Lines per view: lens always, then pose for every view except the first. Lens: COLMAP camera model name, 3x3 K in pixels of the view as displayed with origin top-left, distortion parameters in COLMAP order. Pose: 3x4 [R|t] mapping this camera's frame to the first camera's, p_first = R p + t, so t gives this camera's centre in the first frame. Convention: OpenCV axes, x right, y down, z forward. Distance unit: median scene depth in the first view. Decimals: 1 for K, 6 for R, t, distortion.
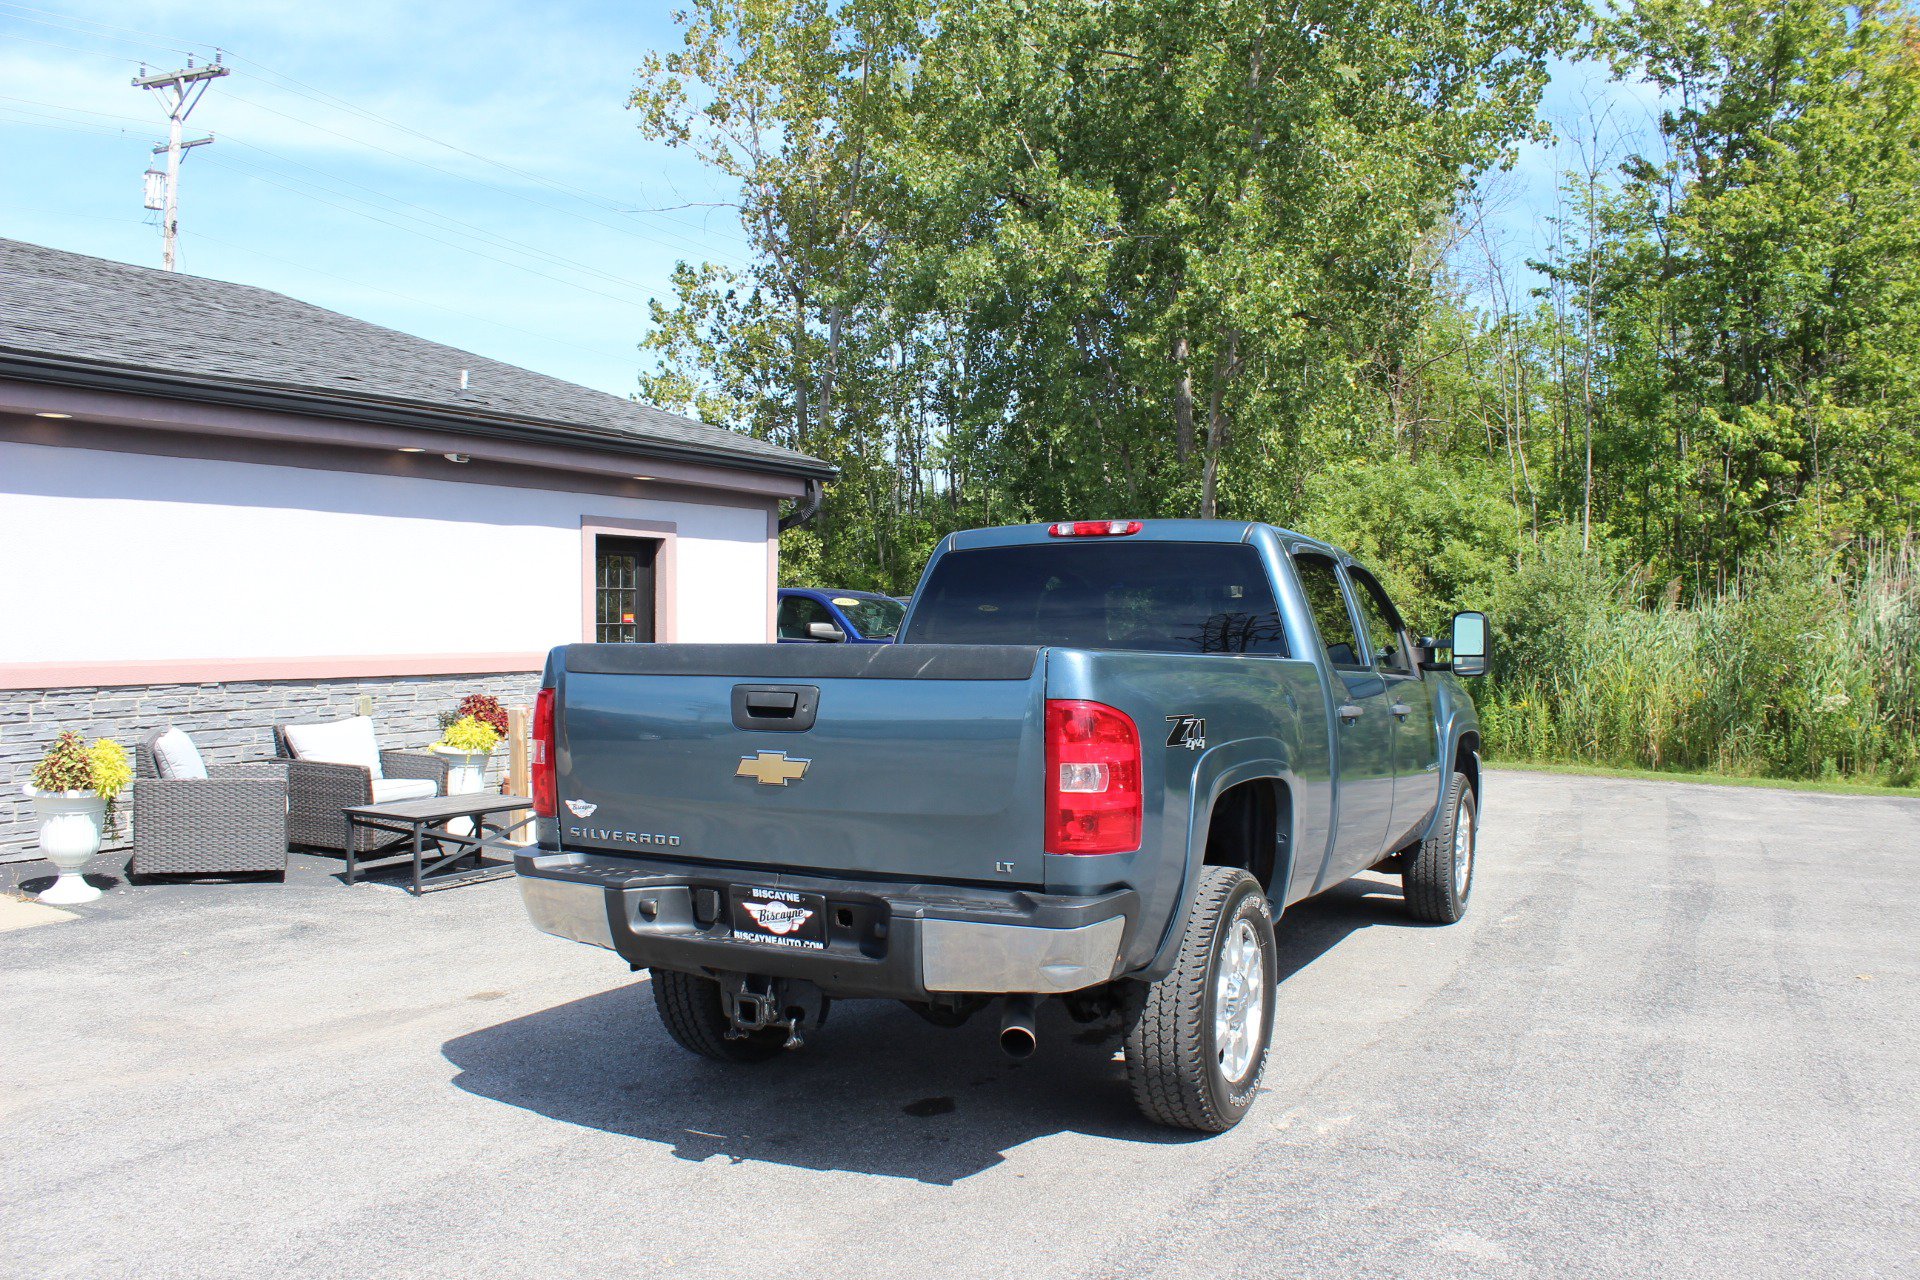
lens RADIAL K [[1607.5, 0, 978.9], [0, 1607.5, 648.6], [0, 0, 1]] dist [-0.171092, 0.157991]
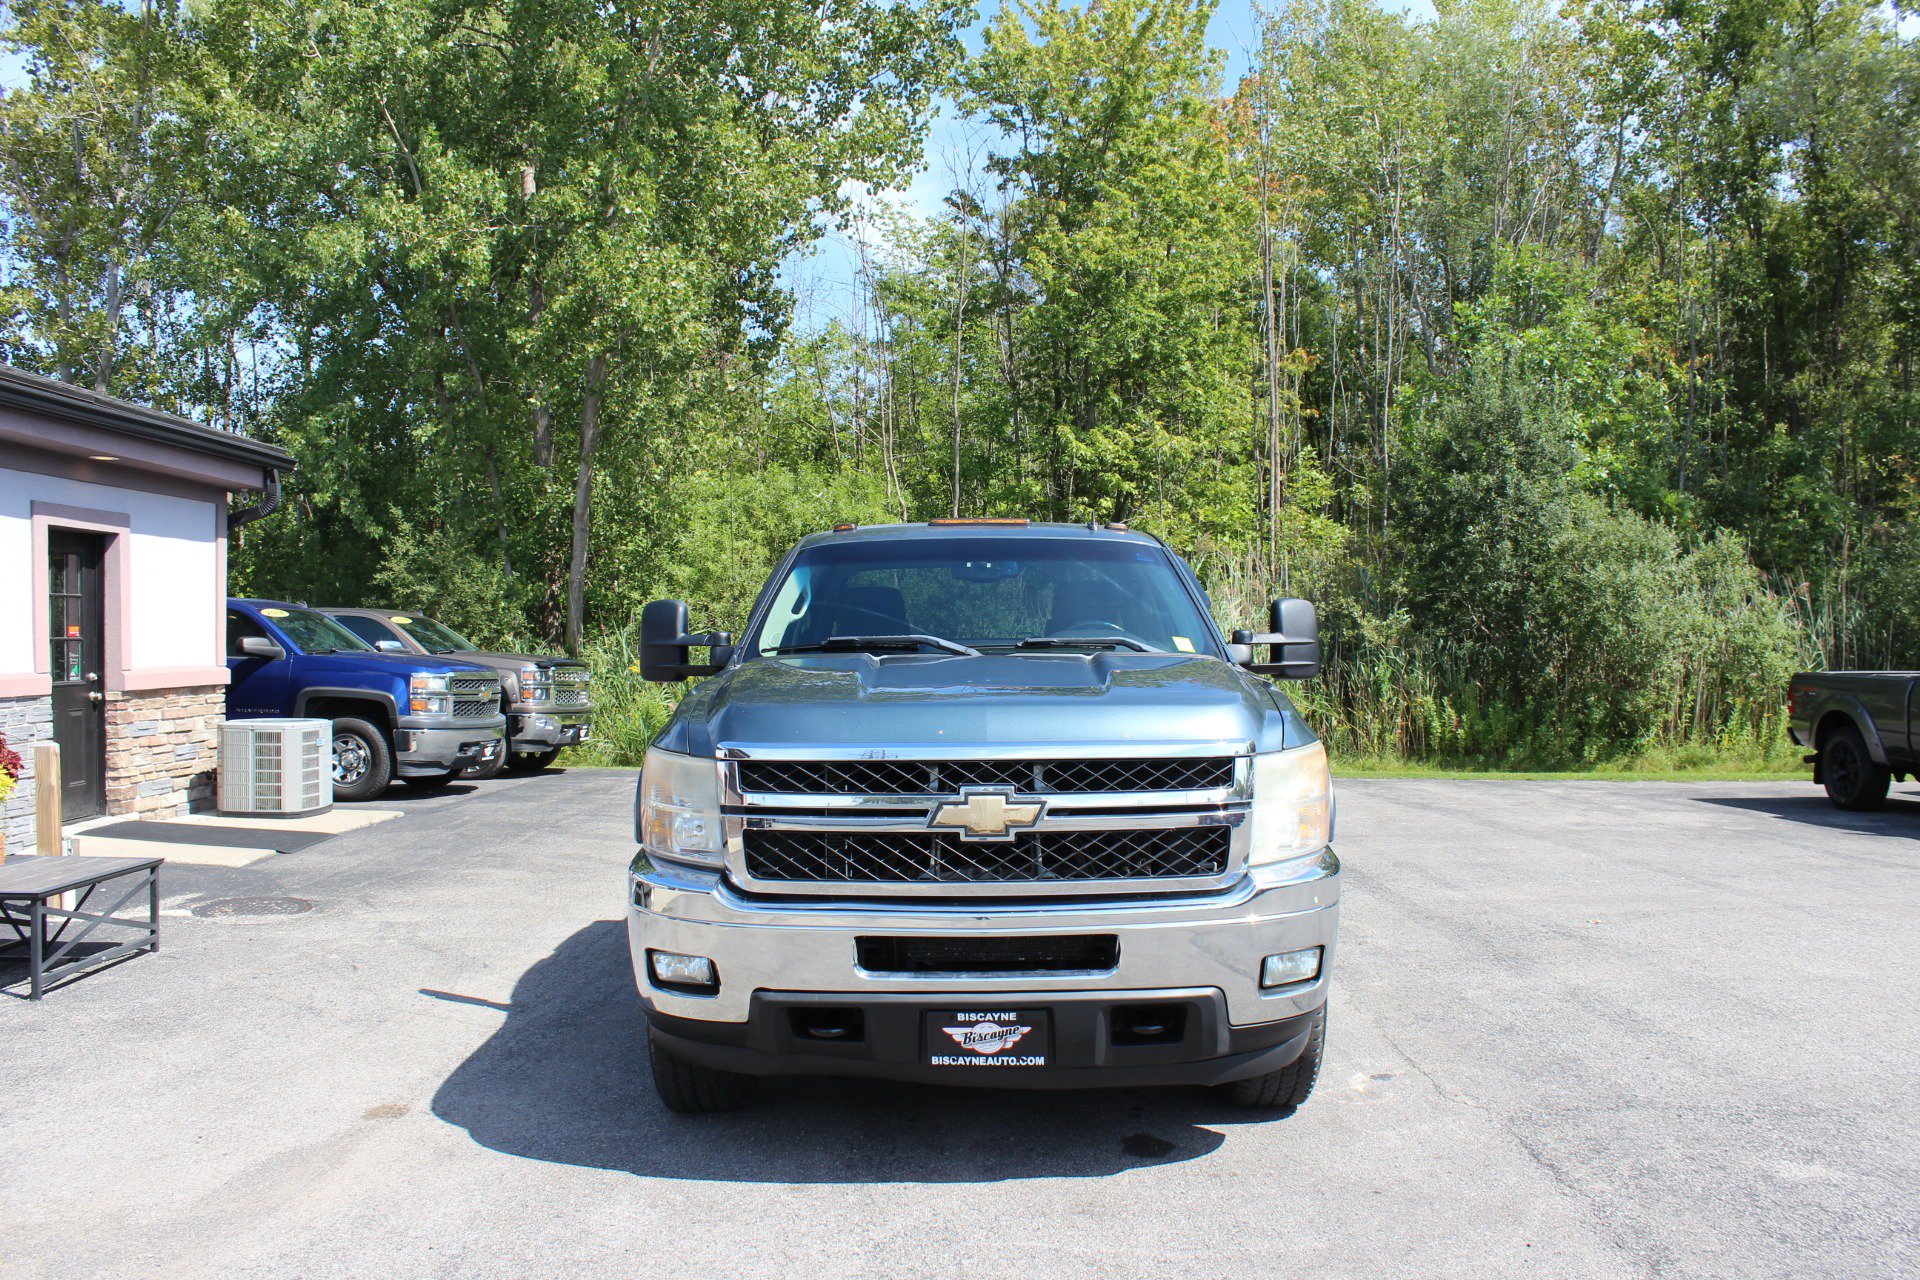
lens RADIAL K [[1616.1, 0, 975.6], [0, 1616.1, 642.7], [0, 0, 1]] dist [-0.163169, 0.148972]
pose [[0.875651, -0.013303, 0.482761, -0.257641], [0.020428, 0.999746, -0.009503, 0.004417], [-0.482512, 0.018183, 0.875701, 0.117181]]
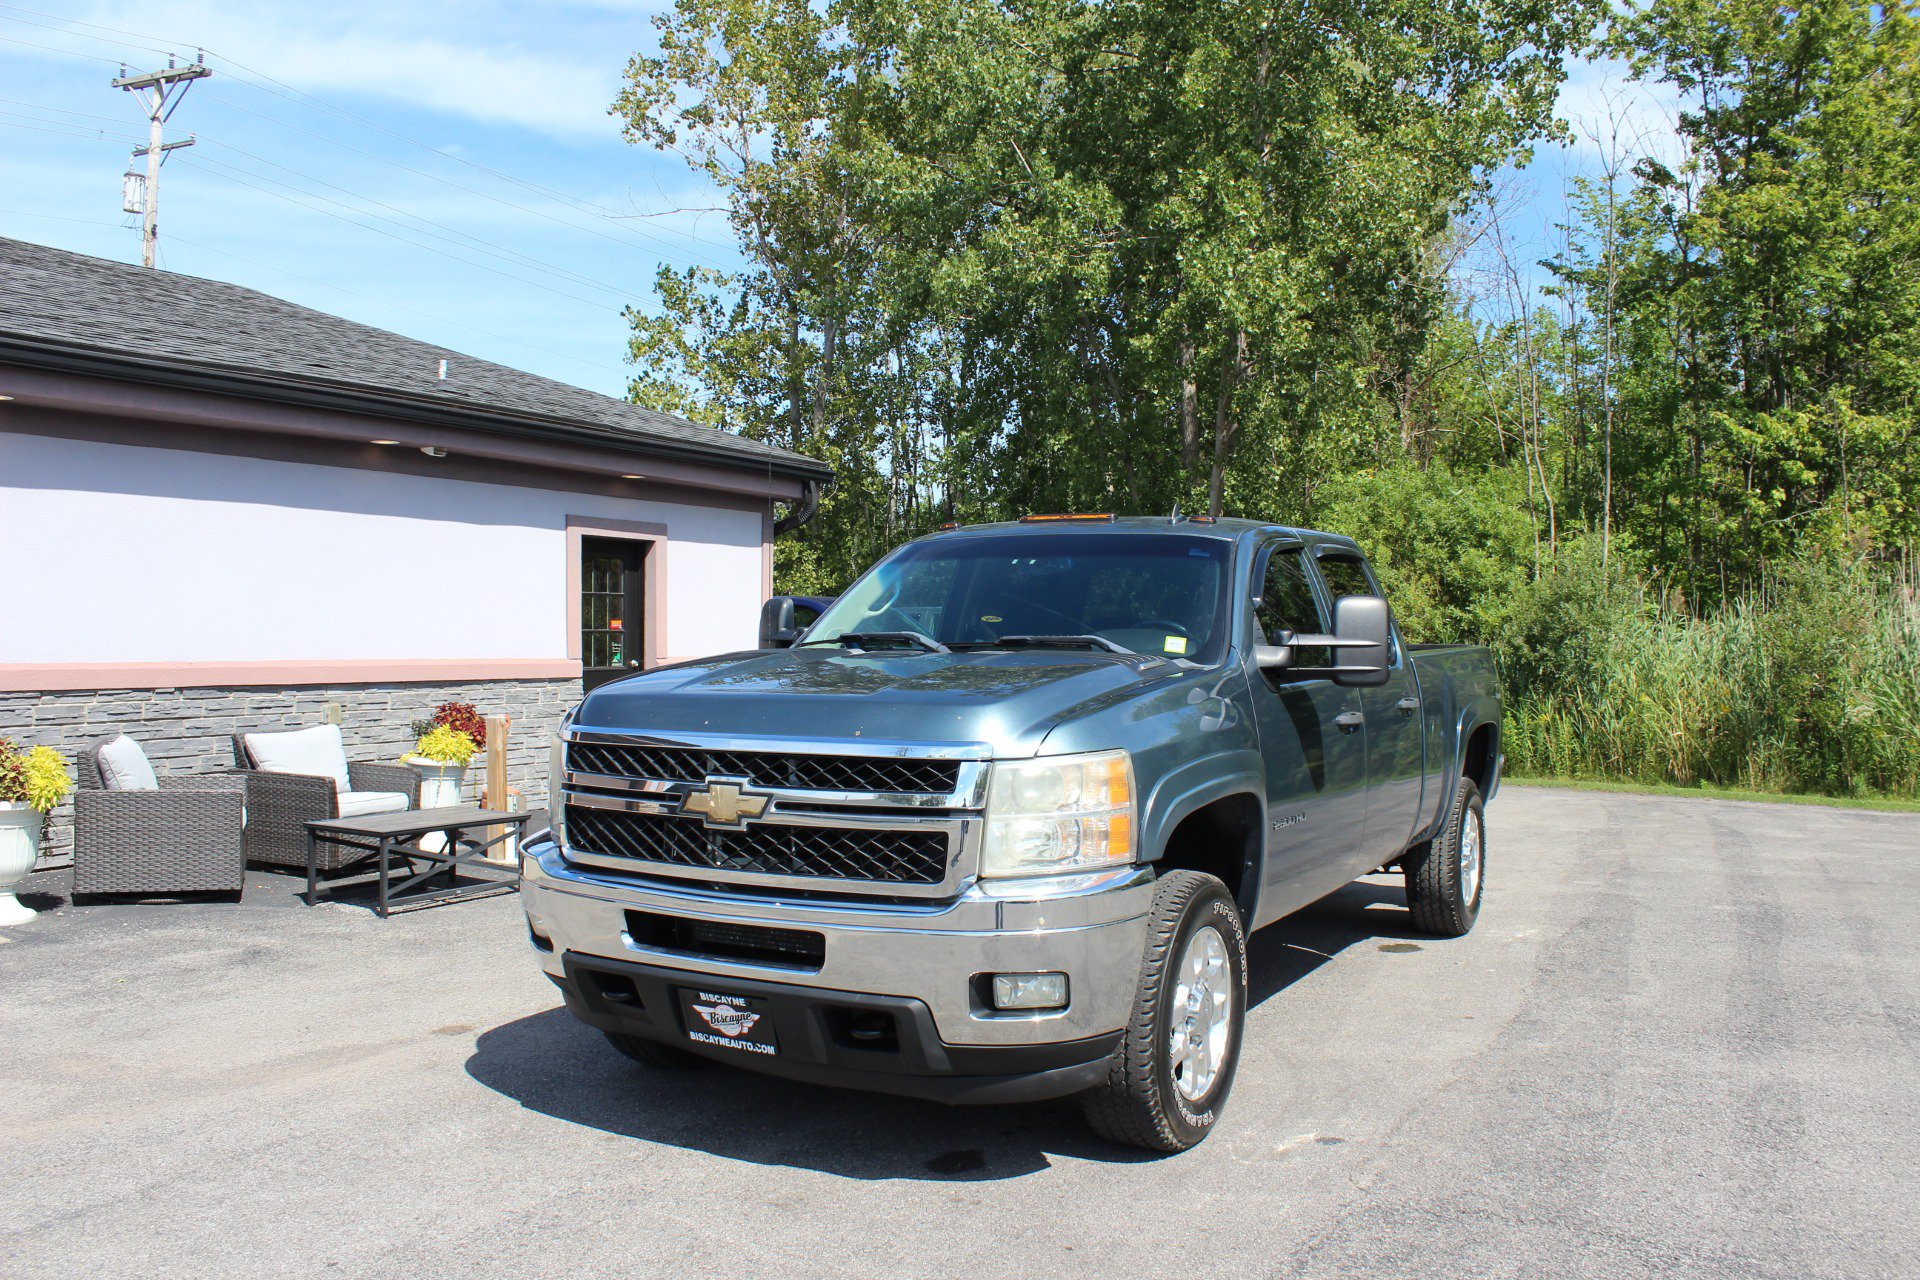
lens RADIAL K [[1616.1, 0, 975.6], [0, 1616.1, 642.7], [0, 0, 1]] dist [-0.163169, 0.148972]
pose [[0.999995, 0.001054, 0.002944, -0.010818], [-0.001007, 0.999874, -0.015871, 0.008554], [-0.002960, 0.015868, 0.999870, 0.057895]]
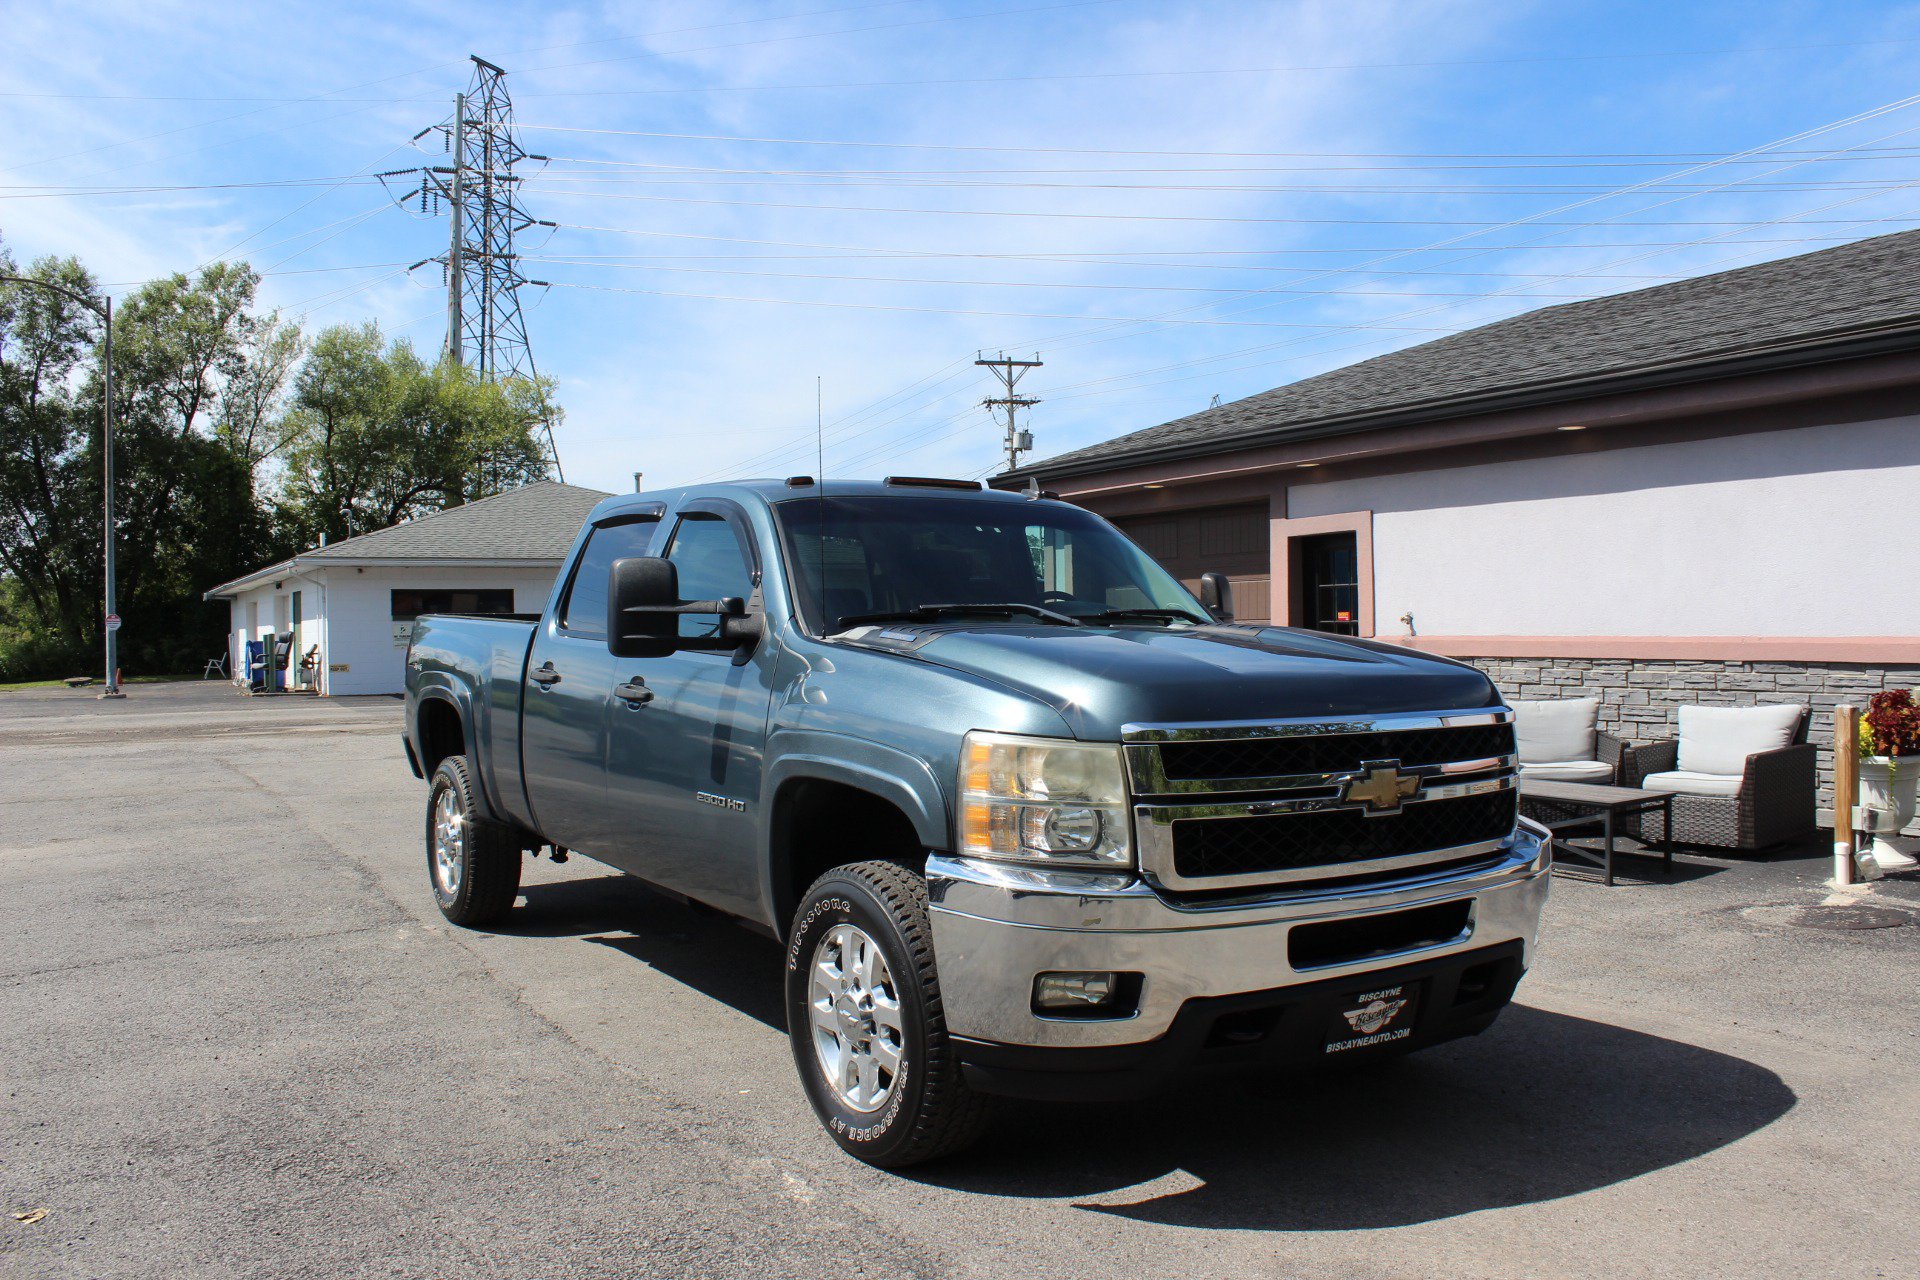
lens RADIAL K [[1590.8, 0, 972.3], [0, 1590.8, 637.0], [0, 0, 1]] dist [-0.169621, 0.156472]
pose [[-0.487743, 0.004707, -0.872974, 0.557422], [-0.011826, 0.999858, 0.011998, 0.000638], [0.872907, 0.016175, -0.487619, 0.983012]]
